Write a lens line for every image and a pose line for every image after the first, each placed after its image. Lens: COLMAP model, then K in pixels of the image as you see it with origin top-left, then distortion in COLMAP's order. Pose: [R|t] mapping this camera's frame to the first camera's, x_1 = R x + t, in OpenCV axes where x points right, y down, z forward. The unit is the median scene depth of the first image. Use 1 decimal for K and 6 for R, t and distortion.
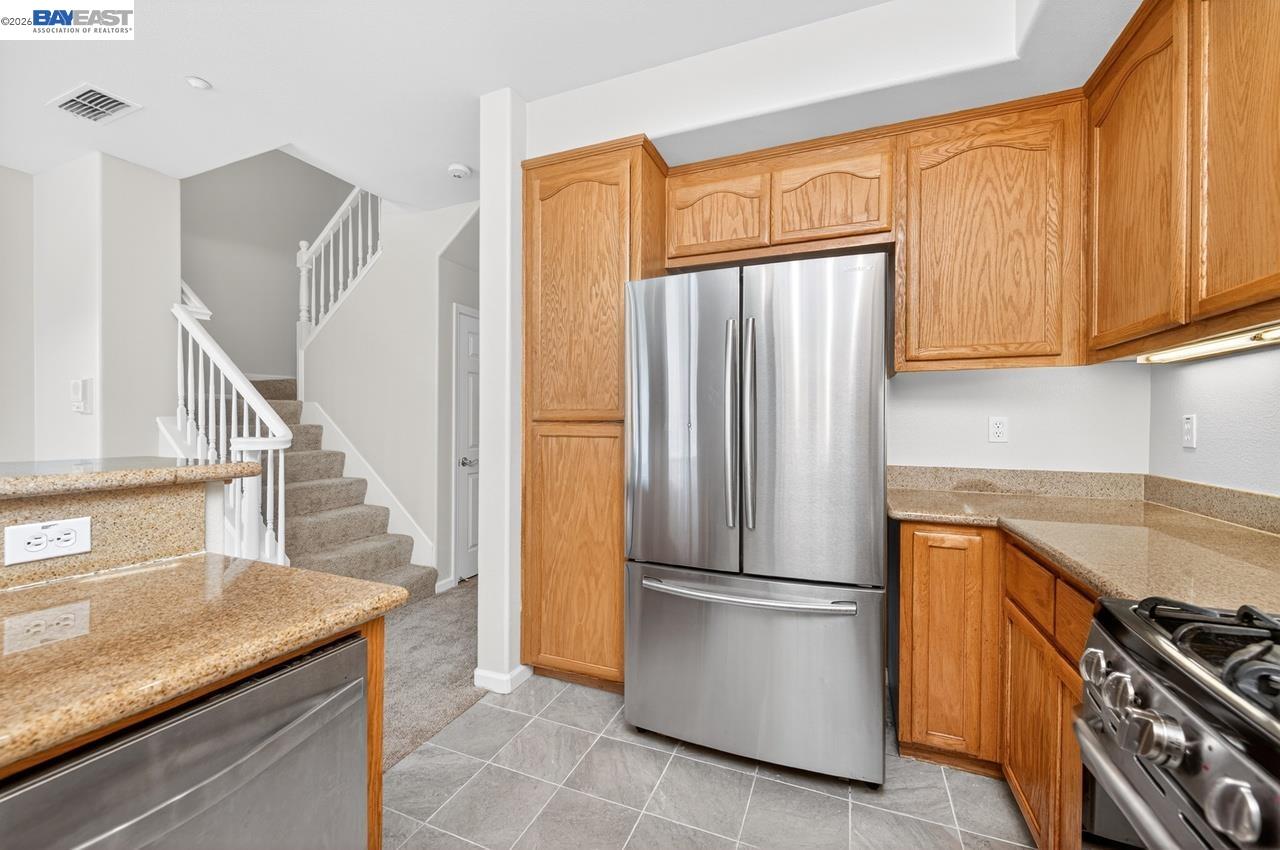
lens RADIAL K [[508.6, 0, 640.0], [0, 508.6, 425.0], [0, 0, 1]] dist [-0.002469, -0.000514]
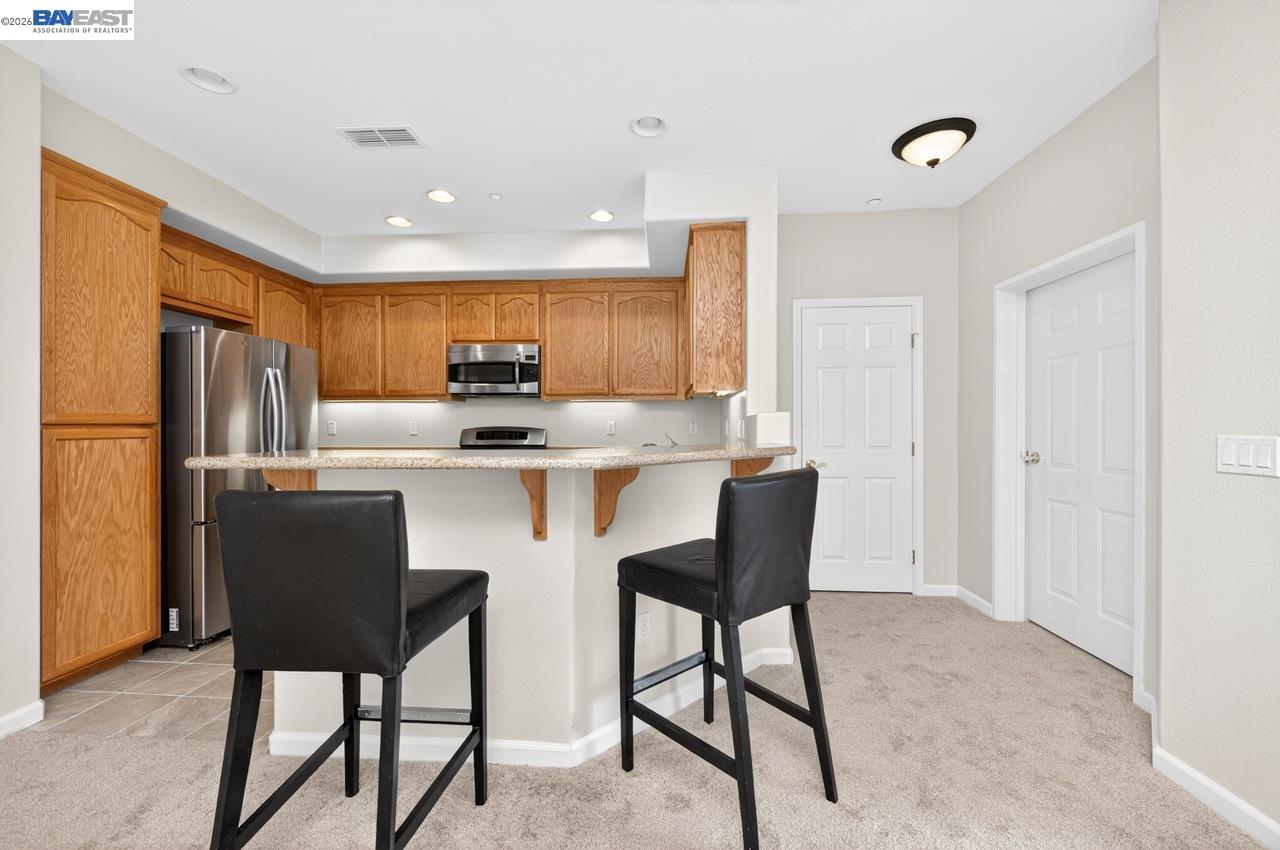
lens RADIAL K [[508.6, 0, 640.0], [0, 508.6, 425.0], [0, 0, 1]] dist [-0.002469, -0.000514]
pose [[-0.333413, -0.003656, 0.942774, -1.769271], [0.004161, 0.999977, 0.005349, -0.009334], [-0.942772, 0.005706, -0.333390, 0.330101]]
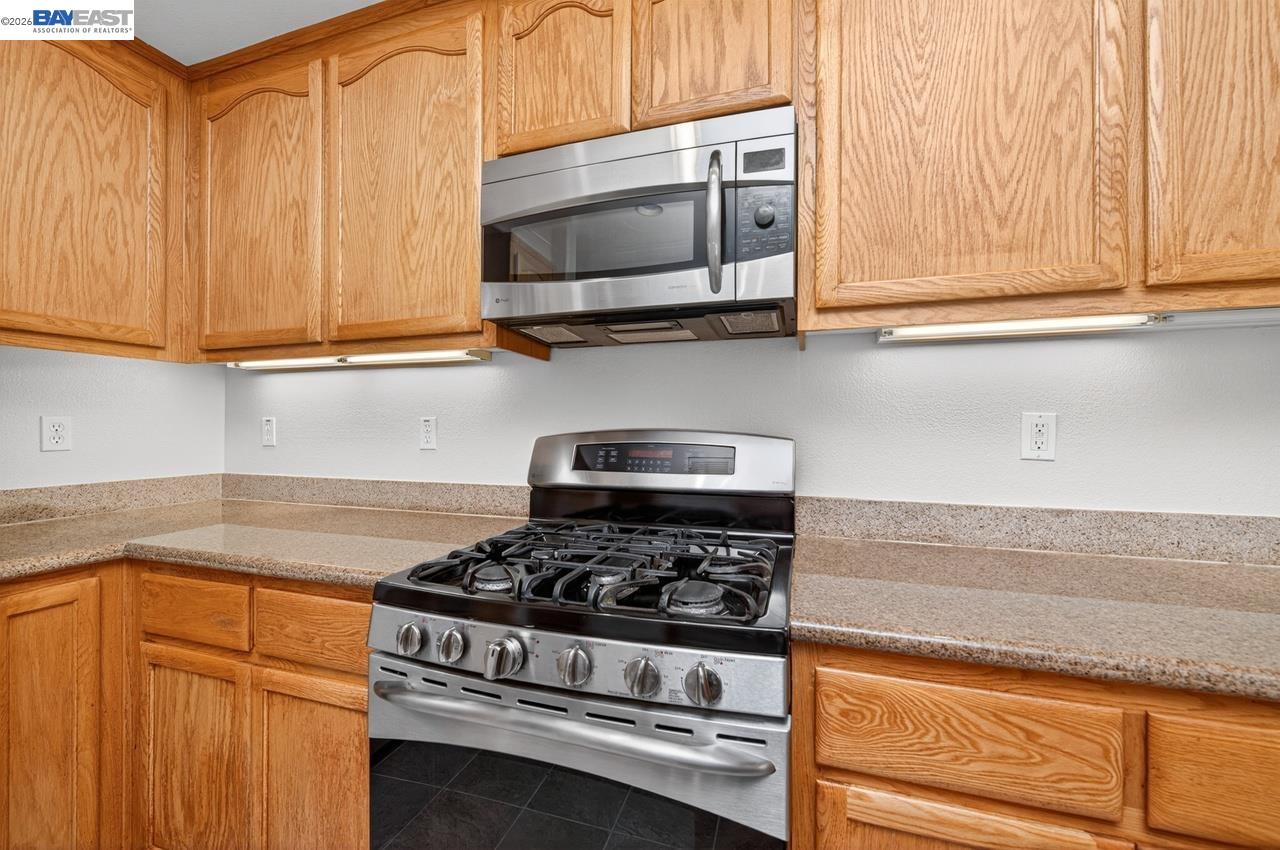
lens RADIAL K [[508.6, 0, 640.0], [0, 508.6, 425.0], [0, 0, 1]] dist [-0.002469, -0.000514]
pose [[-0.073707, -0.002161, 0.997278, -0.114941], [0.005612, 0.999981, 0.002582, -0.000961], [-0.997264, 0.005787, -0.073694, 0.223260]]
